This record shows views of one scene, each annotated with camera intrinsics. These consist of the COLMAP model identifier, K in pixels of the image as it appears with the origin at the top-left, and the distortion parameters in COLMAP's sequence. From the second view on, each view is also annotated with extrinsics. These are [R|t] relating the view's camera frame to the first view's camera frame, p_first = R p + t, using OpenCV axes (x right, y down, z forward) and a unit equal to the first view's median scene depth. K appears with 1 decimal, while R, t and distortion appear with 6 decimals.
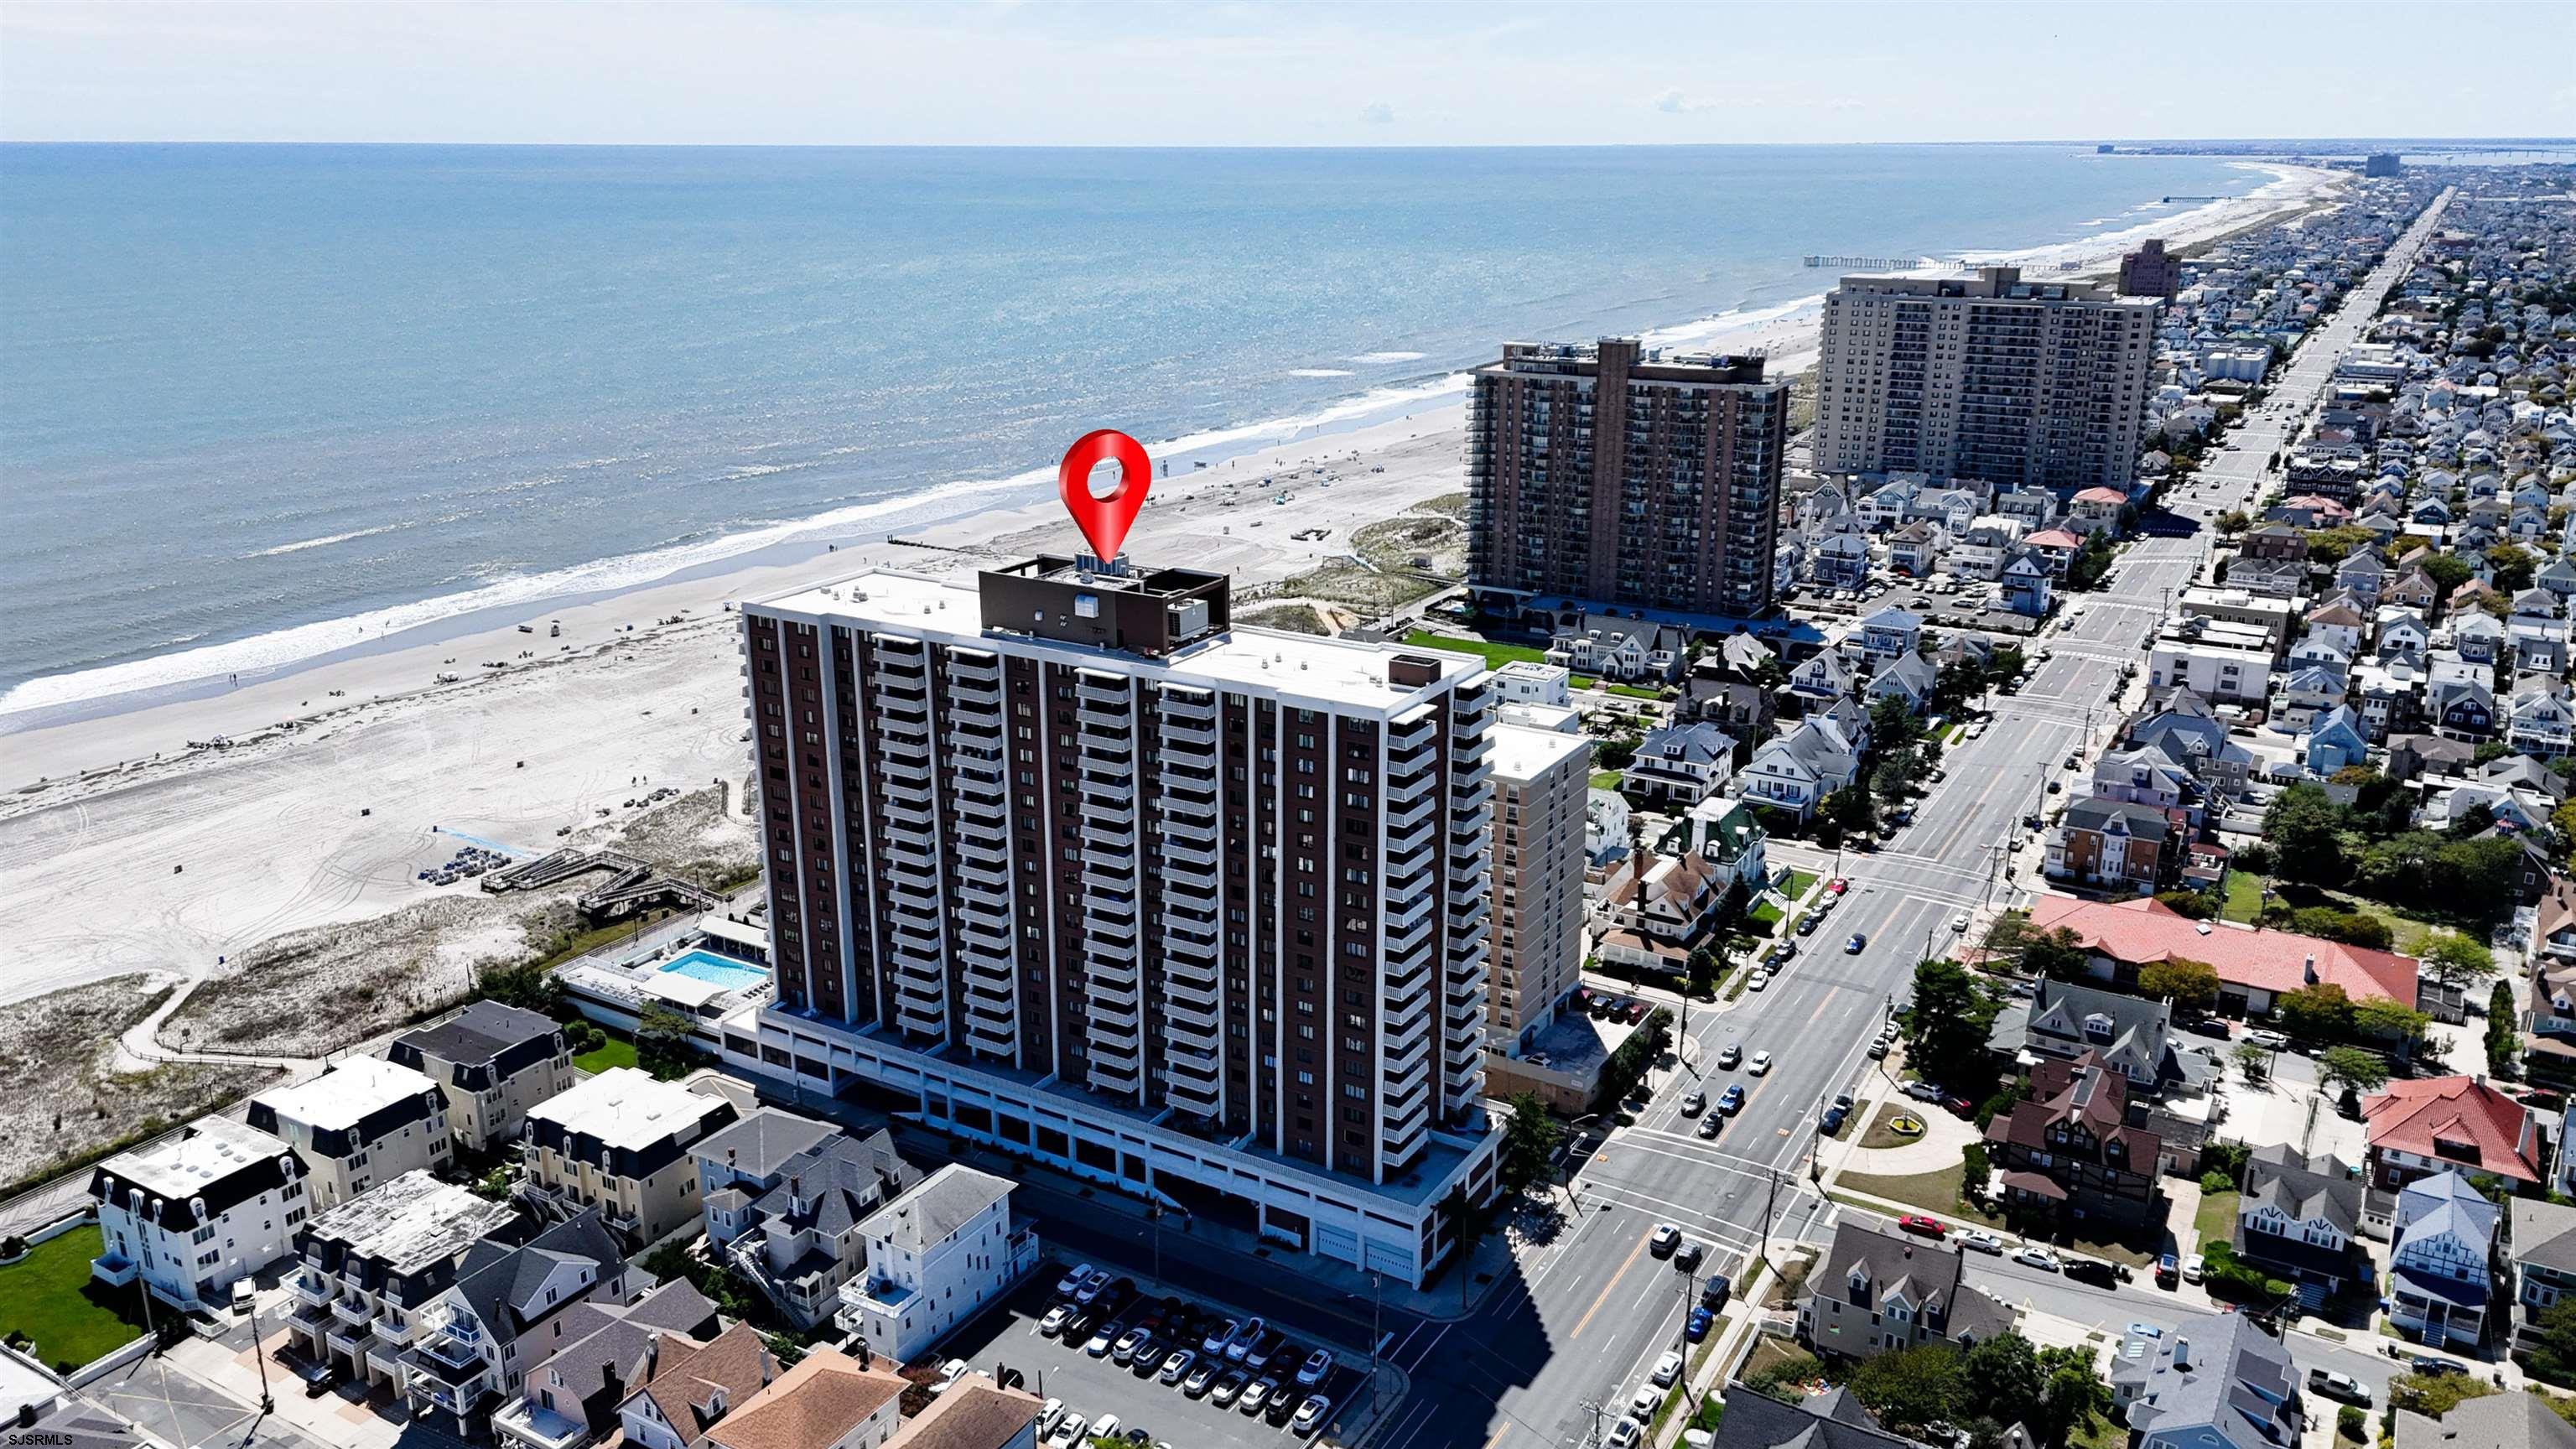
lens RADIAL K [[1903.9, 0, 1303.0], [0, 1903.9, 688.3], [0, 0, 1]] dist [0.014951, -0.000785]
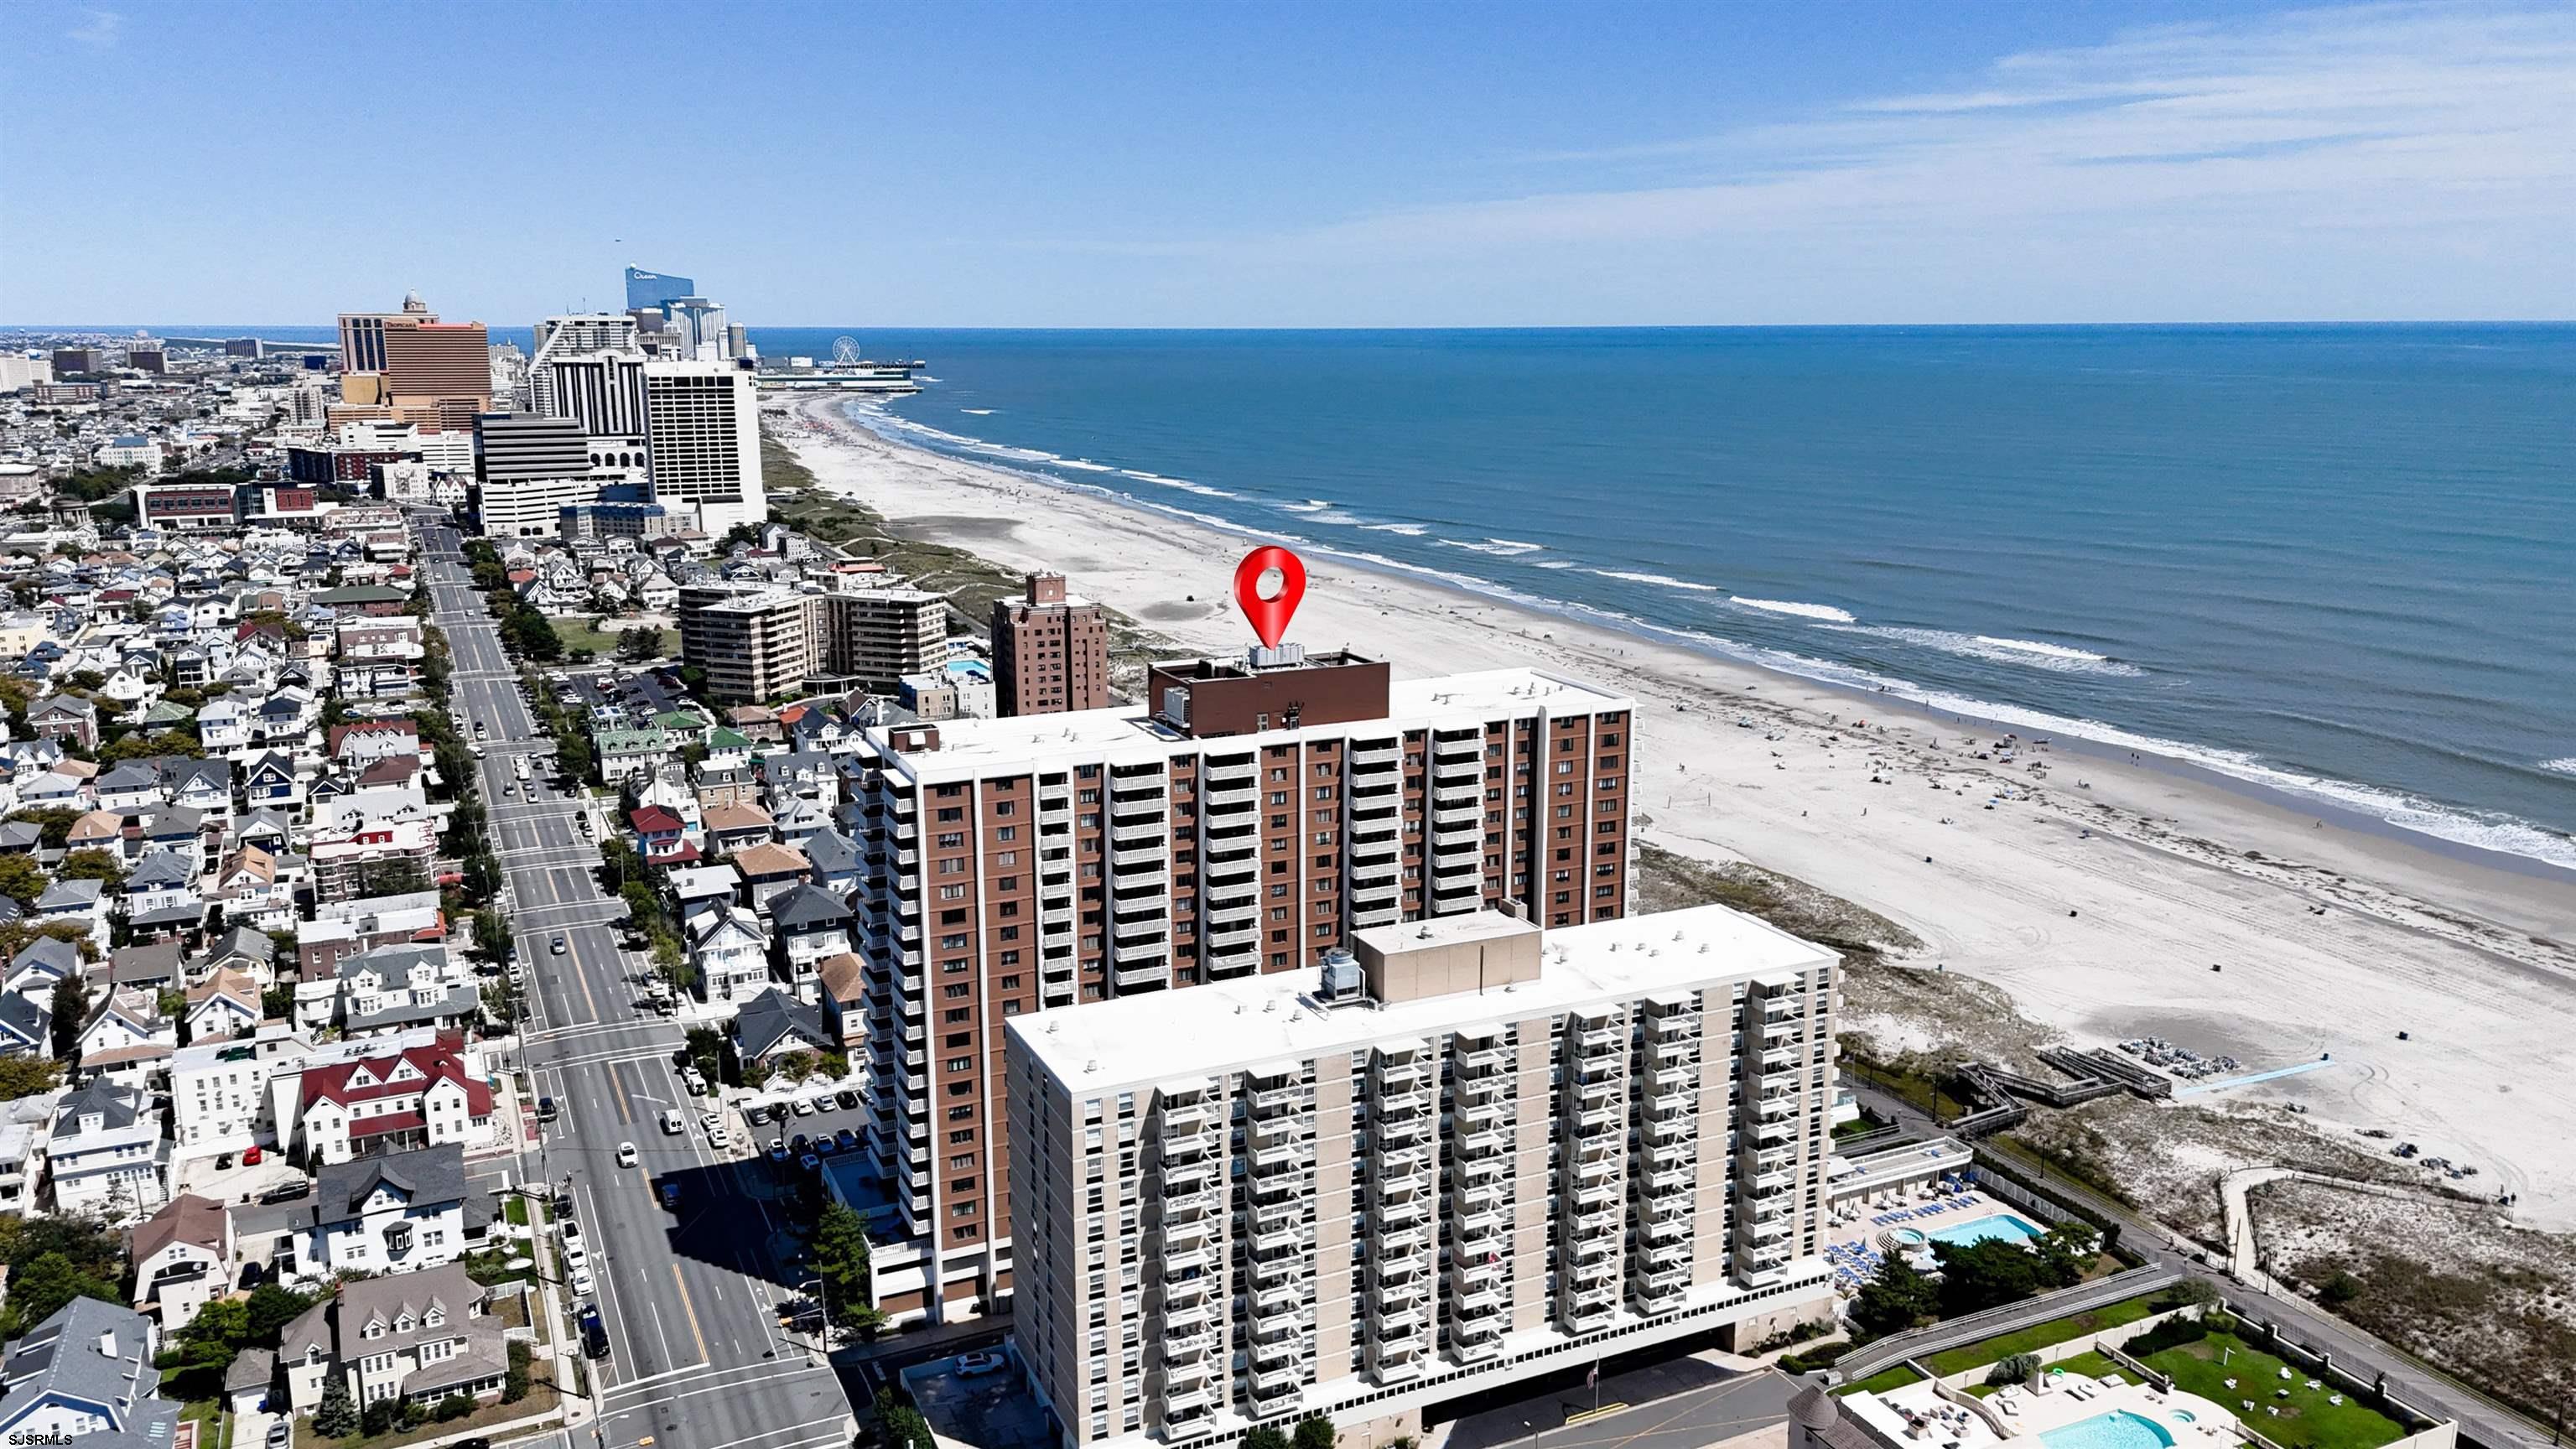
lens RADIAL K [[1903.9, 0, 1303.0], [0, 1903.9, 688.3], [0, 0, 1]] dist [0.014951, -0.000785]
pose [[-0.567985, 0.153041, -0.808685, 0.458492], [-0.224208, 0.916628, 0.330944, -0.252651], [0.791911, 0.369285, -0.486318, 0.985391]]
